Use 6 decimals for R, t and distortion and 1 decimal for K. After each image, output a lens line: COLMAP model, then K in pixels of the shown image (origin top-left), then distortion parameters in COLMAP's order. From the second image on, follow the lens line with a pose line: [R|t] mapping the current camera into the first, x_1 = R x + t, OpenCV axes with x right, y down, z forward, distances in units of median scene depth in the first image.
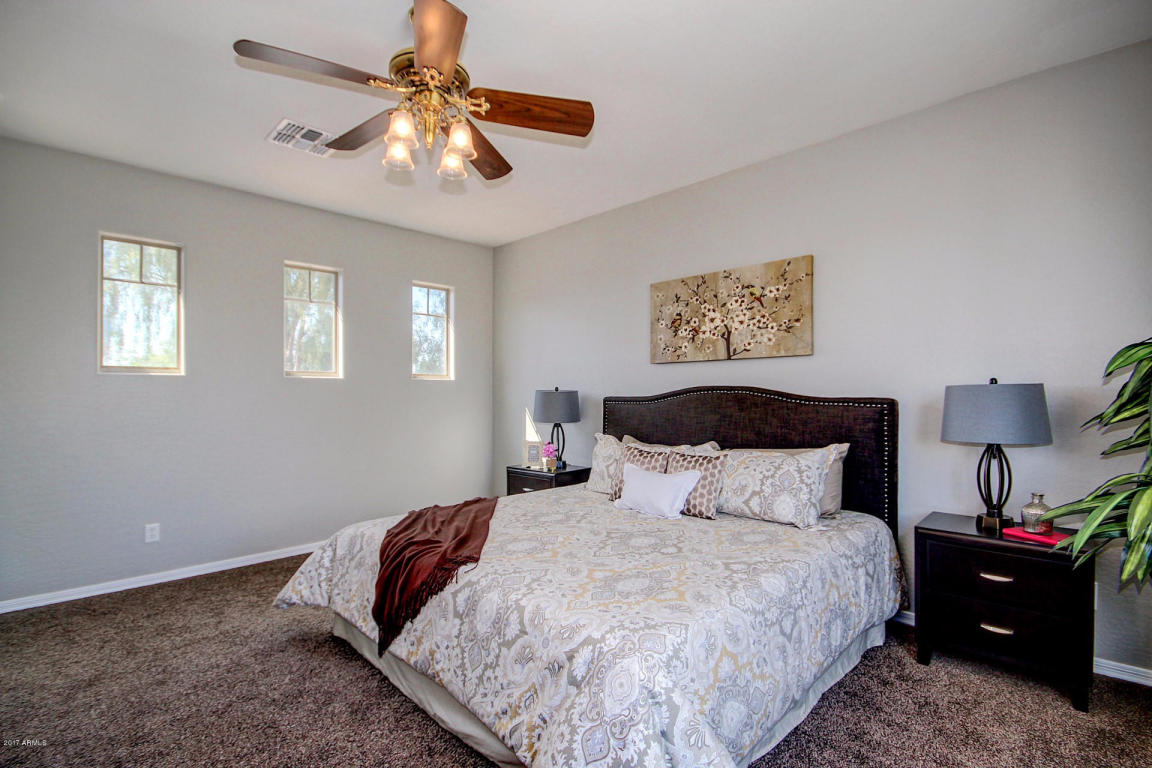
lens RADIAL K [[539.6, 0, 582.1], [0, 539.6, 388.8], [0, 0, 1]] dist [0.006204, 0.001393]
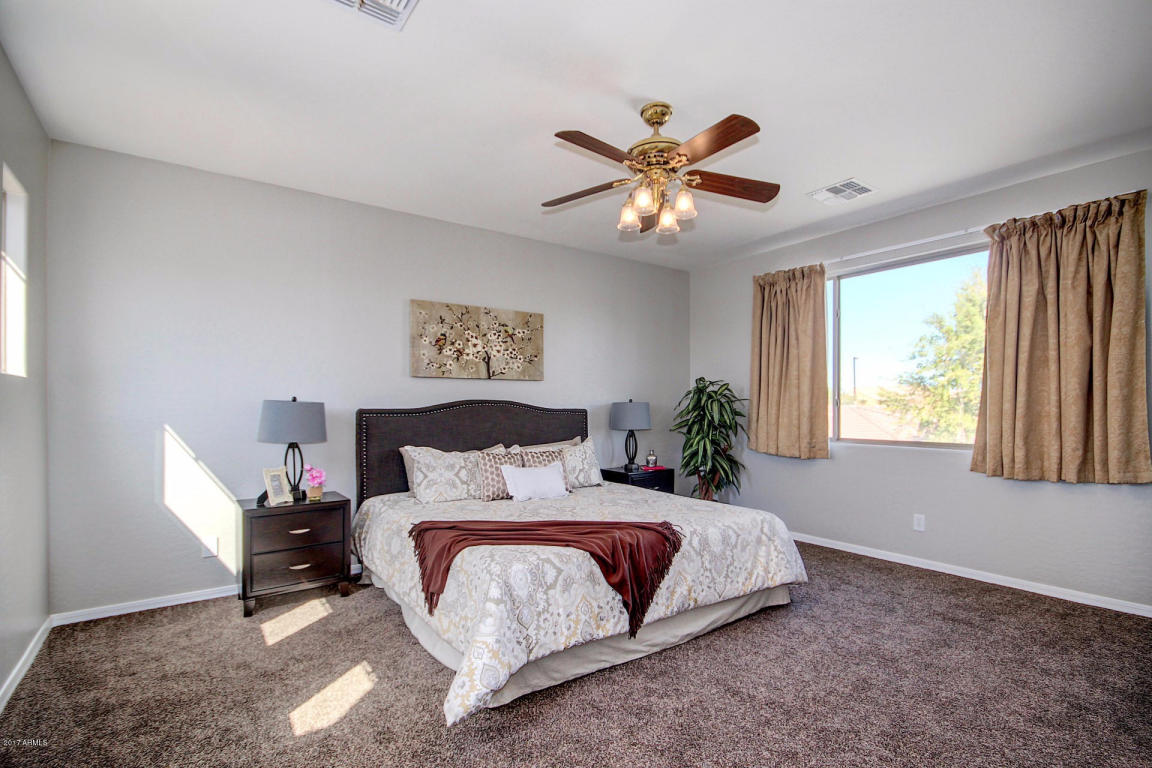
lens RADIAL K [[539.6, 0, 576.5], [0, 539.6, 410.8], [0, 0, 1]] dist [0.006204, 0.001393]
pose [[0.166313, -0.002512, 0.986070, -0.922153], [-0.004838, 0.999983, 0.003364, 0.014286], [-0.986061, -0.005330, 0.166297, 0.577423]]
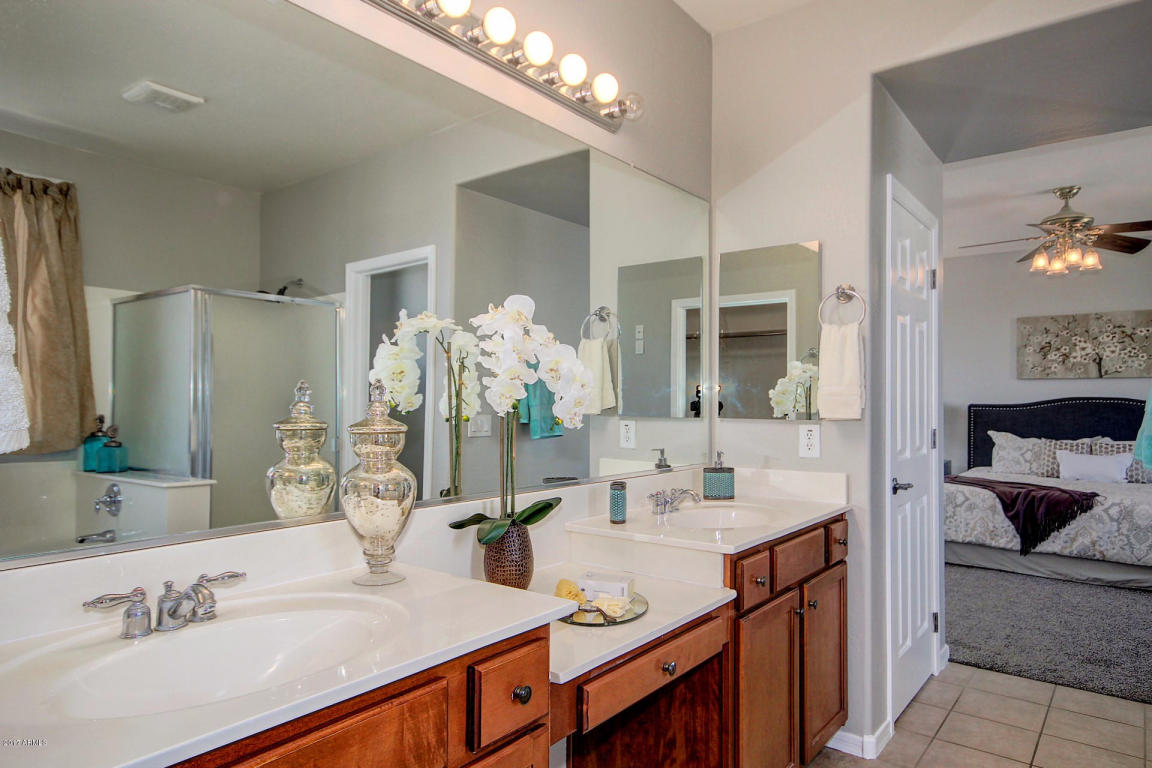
lens RADIAL K [[697.4, 0, 570.1], [0, 697.4, 391.3], [0, 0, 1]] dist [-0.000399, -0.000241]
pose [[0.994808, 0.014799, 0.100686, -1.236321], [-0.013985, 0.999864, -0.008780, 0.014170], [-0.100802, 0.007327, 0.994880, -0.628172]]
